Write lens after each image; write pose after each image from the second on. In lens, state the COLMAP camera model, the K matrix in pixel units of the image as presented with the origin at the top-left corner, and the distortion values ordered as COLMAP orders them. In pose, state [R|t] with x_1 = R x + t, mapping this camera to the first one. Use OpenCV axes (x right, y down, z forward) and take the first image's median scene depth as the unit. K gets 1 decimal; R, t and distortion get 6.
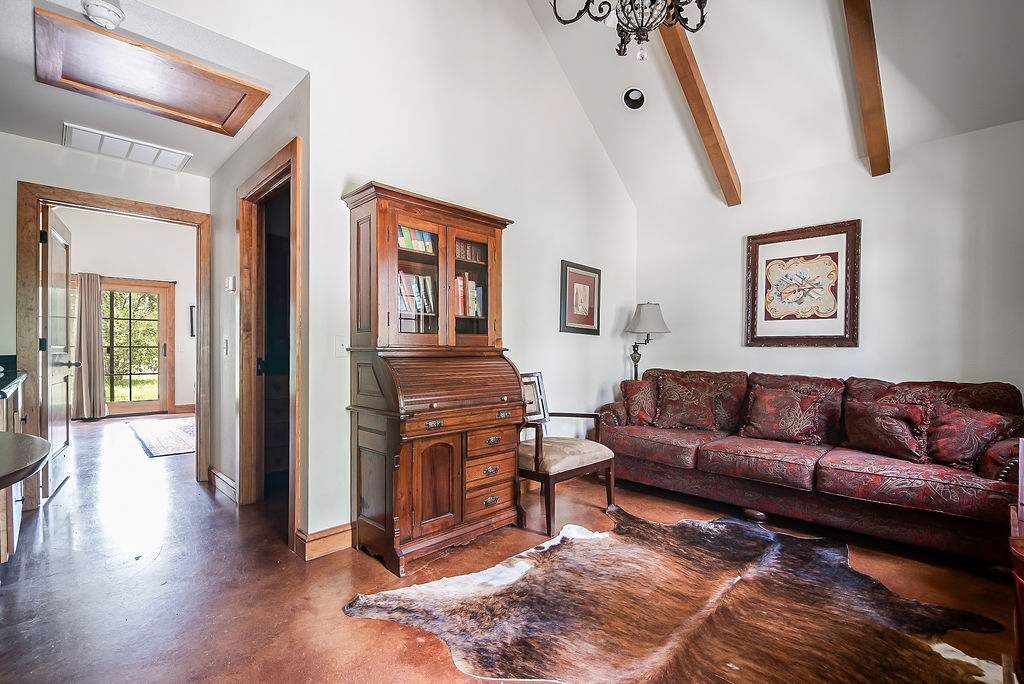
lens RADIAL K [[470.2, 0, 514.3], [0, 470.2, 354.4], [0, 0, 1]] dist [0.001793, -0.012993]
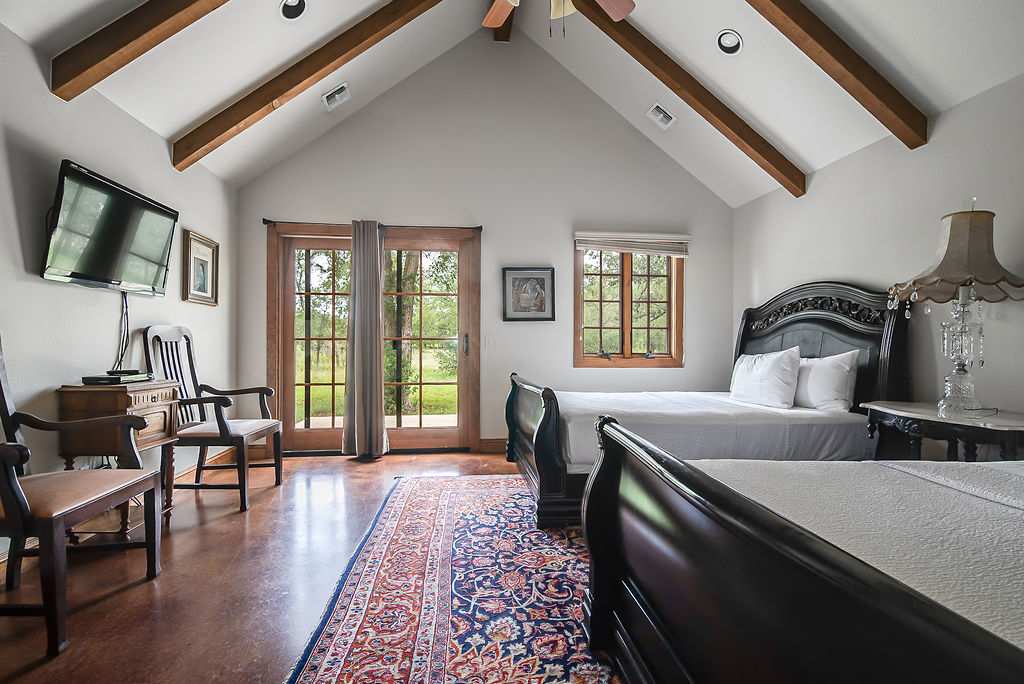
lens RADIAL K [[463.4, 0, 512.0], [0, 463.4, 342.0], [0, 0, 1]] dist [0.019802, -0.013115]
pose [[0.776655, 0.013124, -0.629790, -0.638424], [-0.009756, 0.999914, 0.008806, -0.035900], [0.629851, -0.000695, 0.776716, 1.114603]]
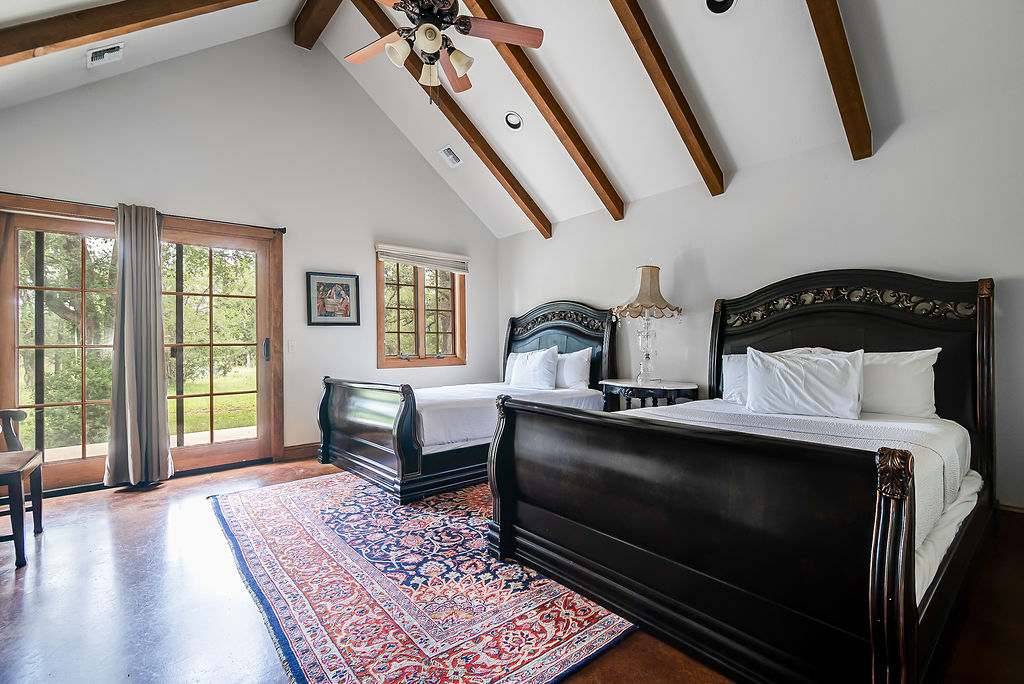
lens RADIAL K [[463.4, 0, 512.0], [0, 463.4, 342.0], [0, 0, 1]] dist [0.019802, -0.013115]
pose [[0.996054, -0.002316, -0.088714, -0.774214], [0.002253, 0.999997, -0.000808, -0.034702], [0.088715, 0.000605, 0.996057, 0.893674]]
